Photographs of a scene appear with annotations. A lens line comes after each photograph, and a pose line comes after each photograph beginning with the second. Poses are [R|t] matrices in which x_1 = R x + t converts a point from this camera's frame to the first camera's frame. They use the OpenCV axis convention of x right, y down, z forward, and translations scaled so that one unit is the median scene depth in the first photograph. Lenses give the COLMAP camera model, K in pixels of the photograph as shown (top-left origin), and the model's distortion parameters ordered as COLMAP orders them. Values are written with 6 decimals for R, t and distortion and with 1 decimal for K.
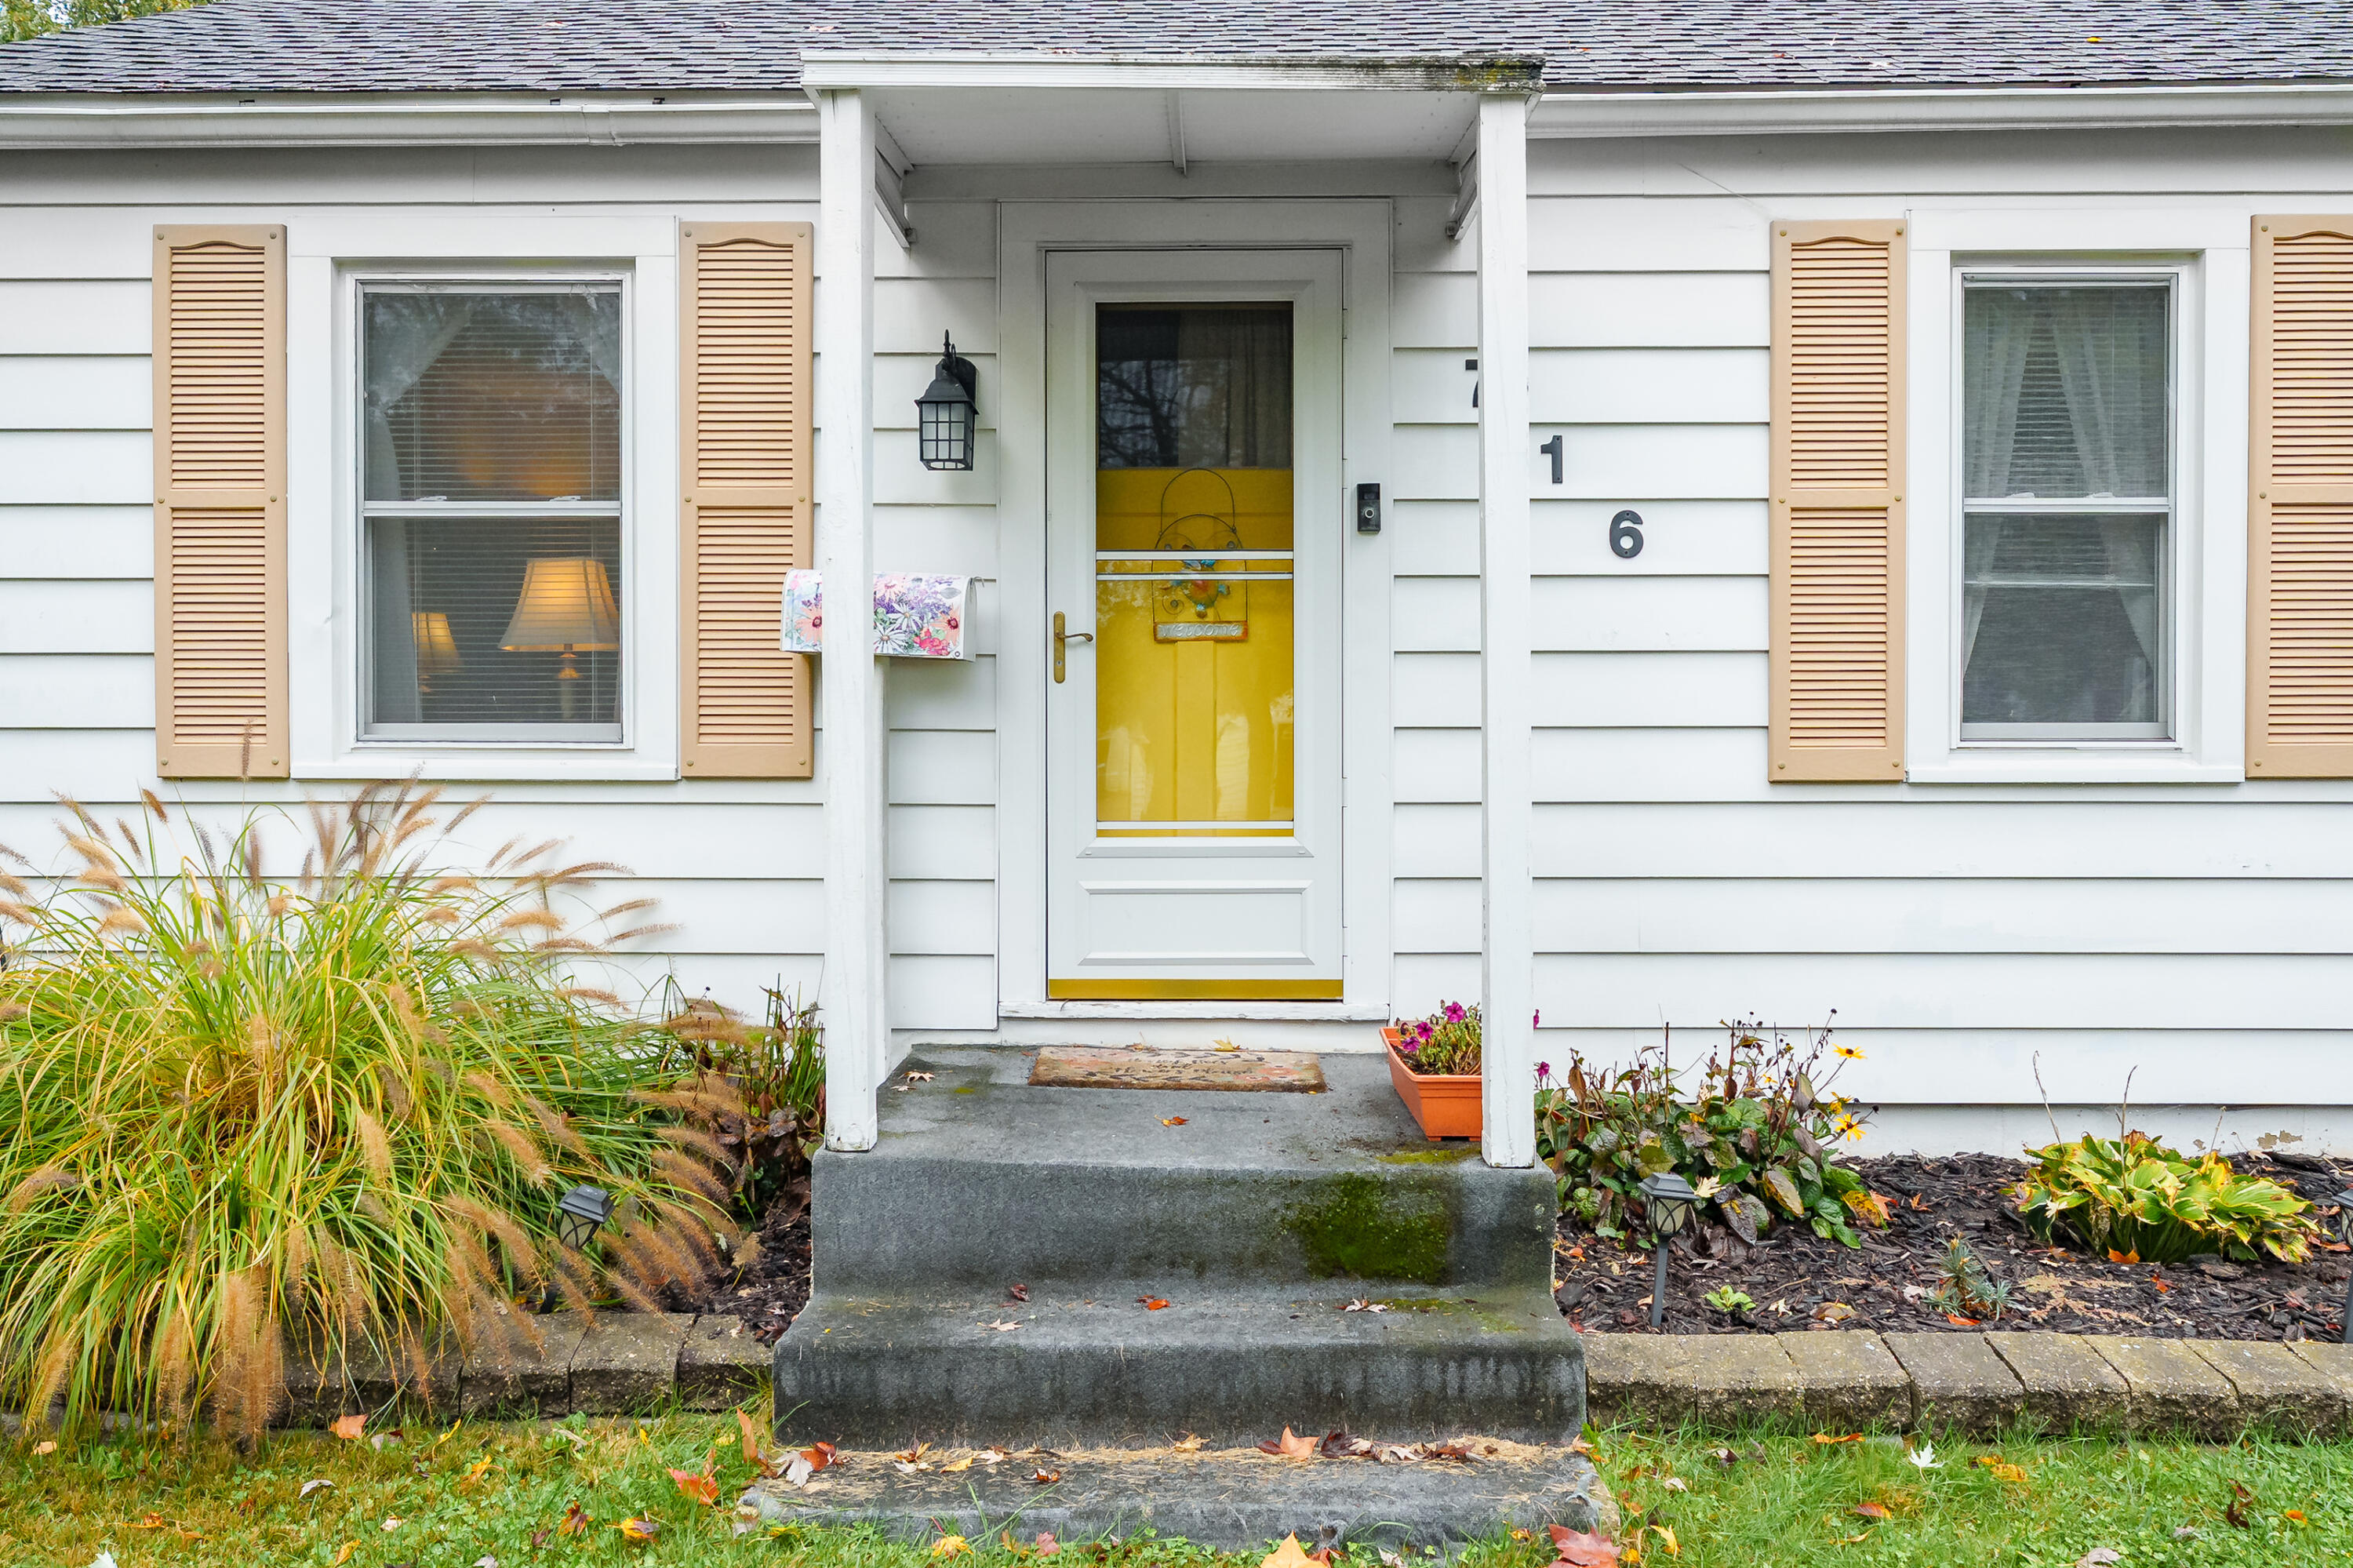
lens RADIAL K [[1731.8, 0, 1142.5], [0, 1731.8, 740.7], [0, 0, 1]] dist [0.000360, -0.000049]
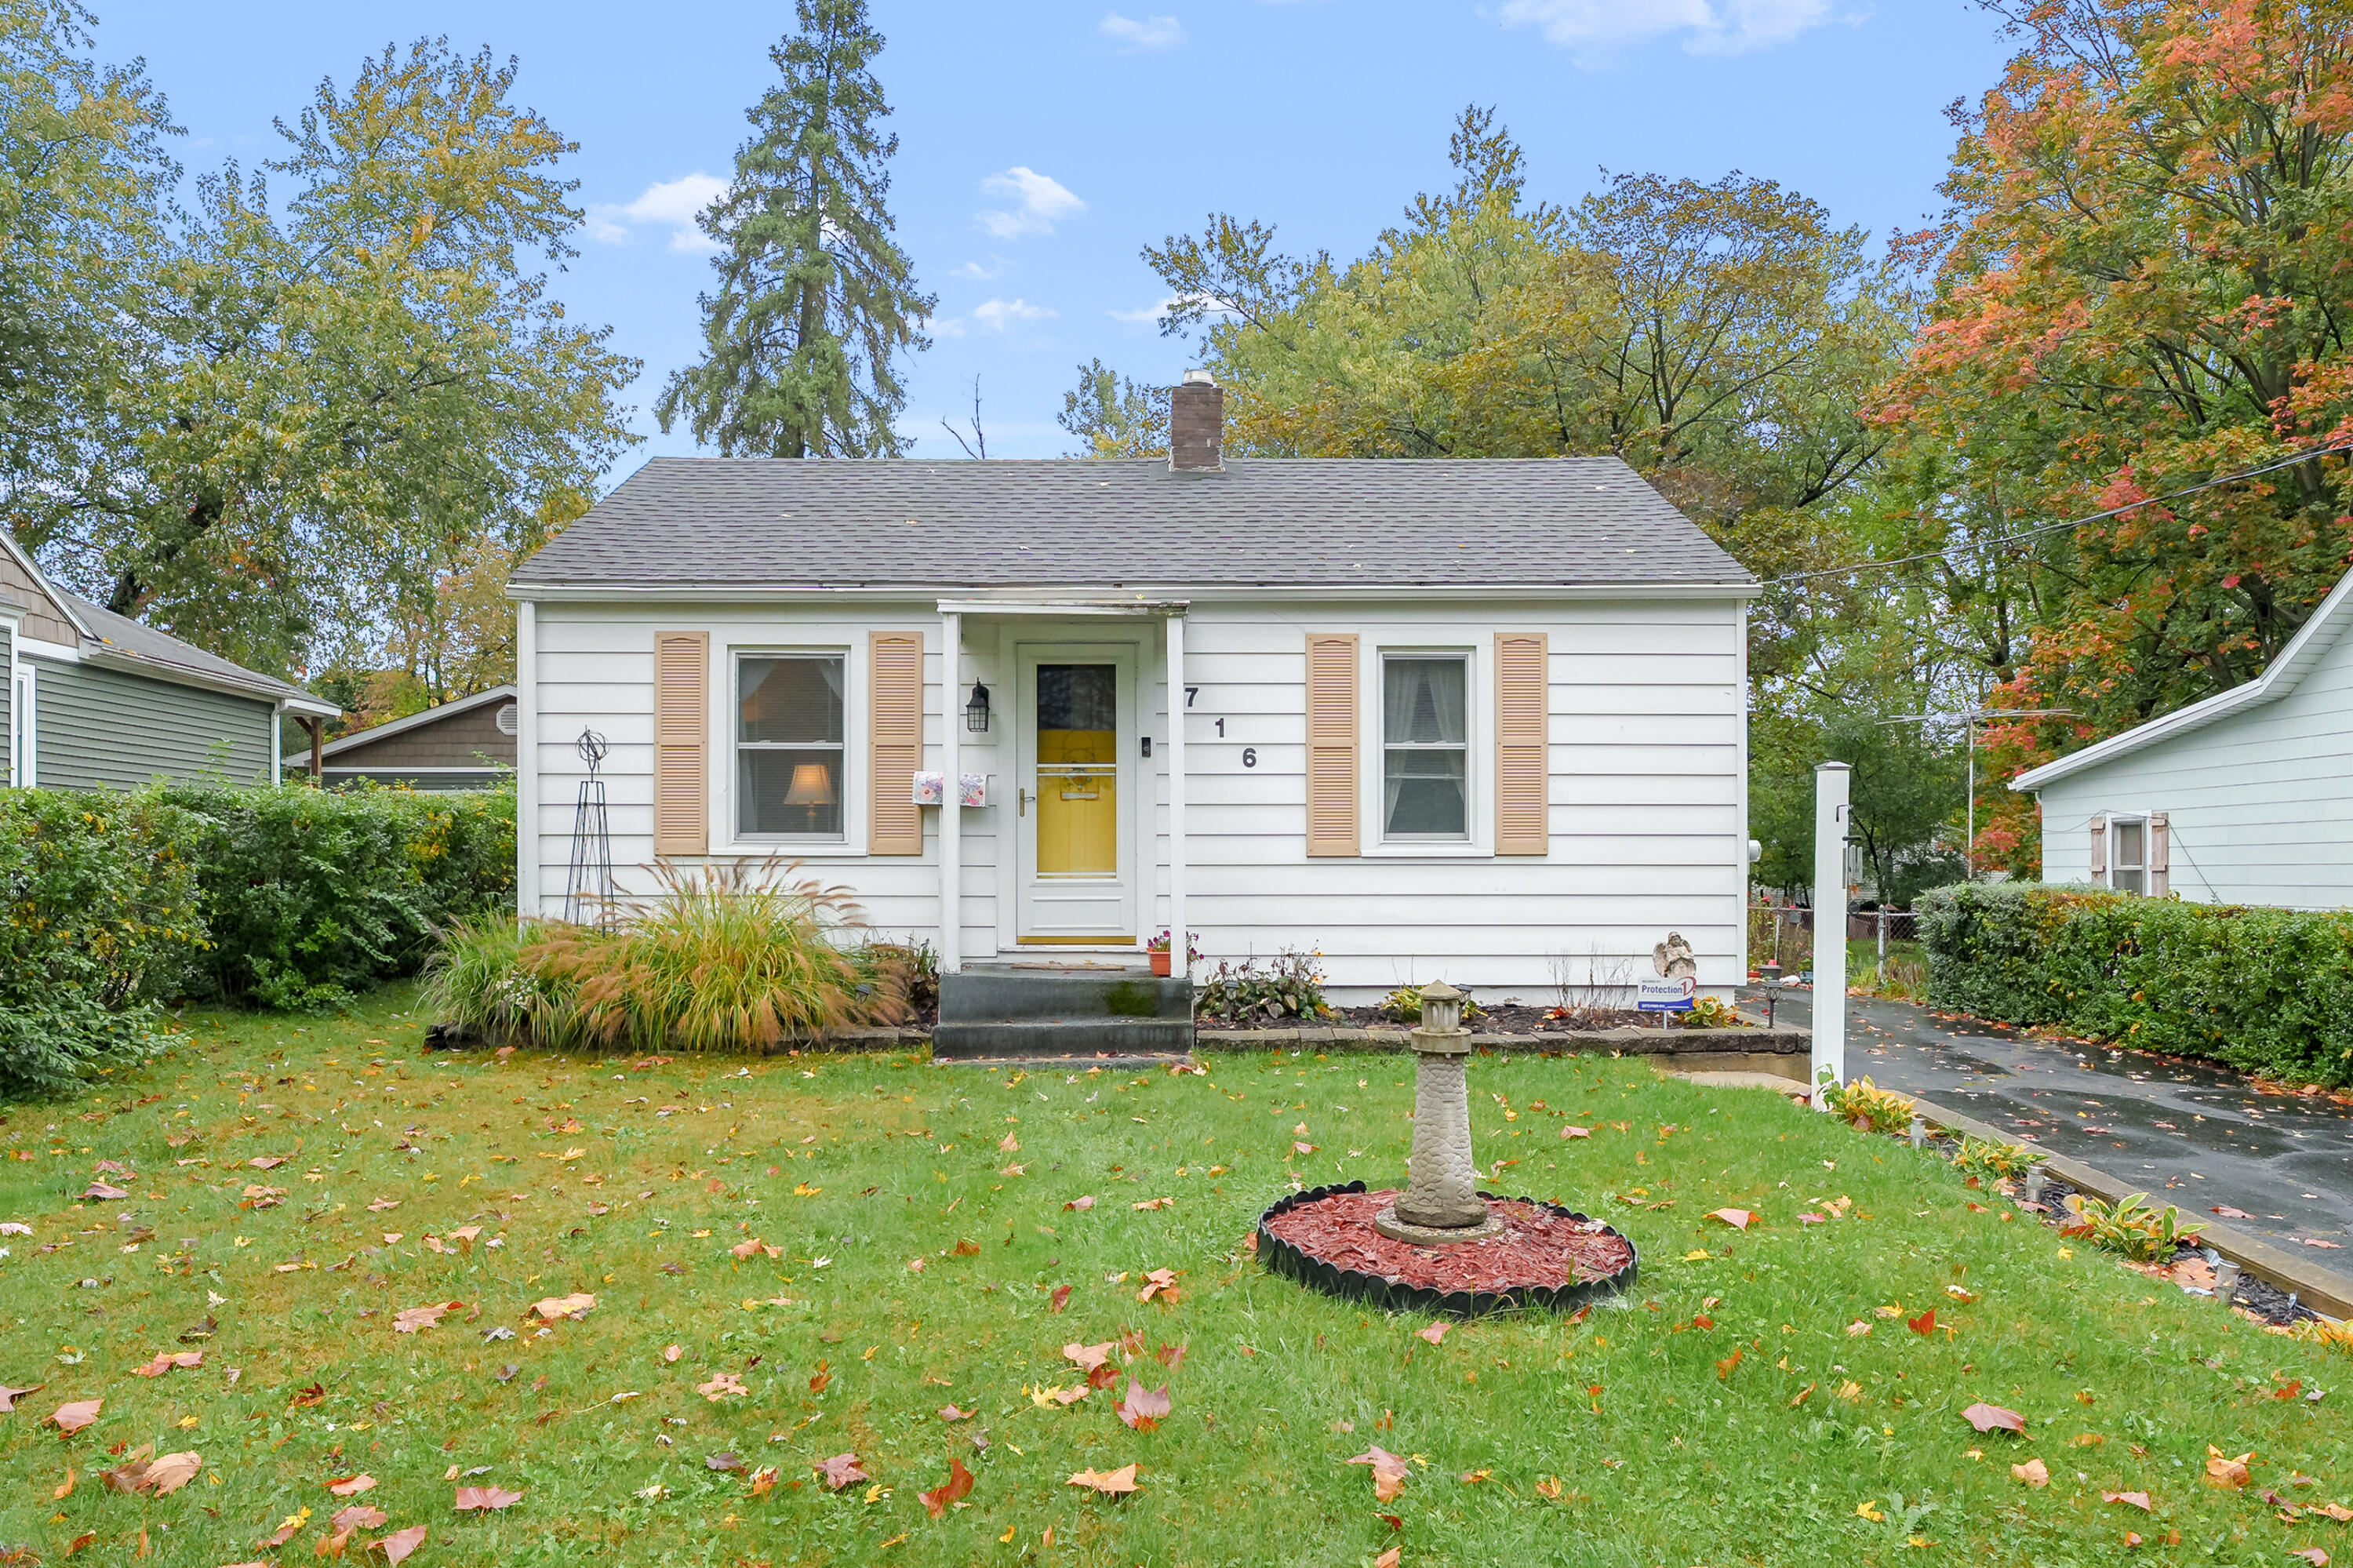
lens RADIAL K [[1606.2, 0, 1130.5], [0, 1606.2, 866.8], [0, 0, 1]] dist [-0.009159, 0.004171]
pose [[0.999498, -0.000131, 0.031680, 0.034257], [0.000703, 0.999837, -0.018016, 0.080258], [-0.031672, 0.018029, 0.999336, -1.310081]]
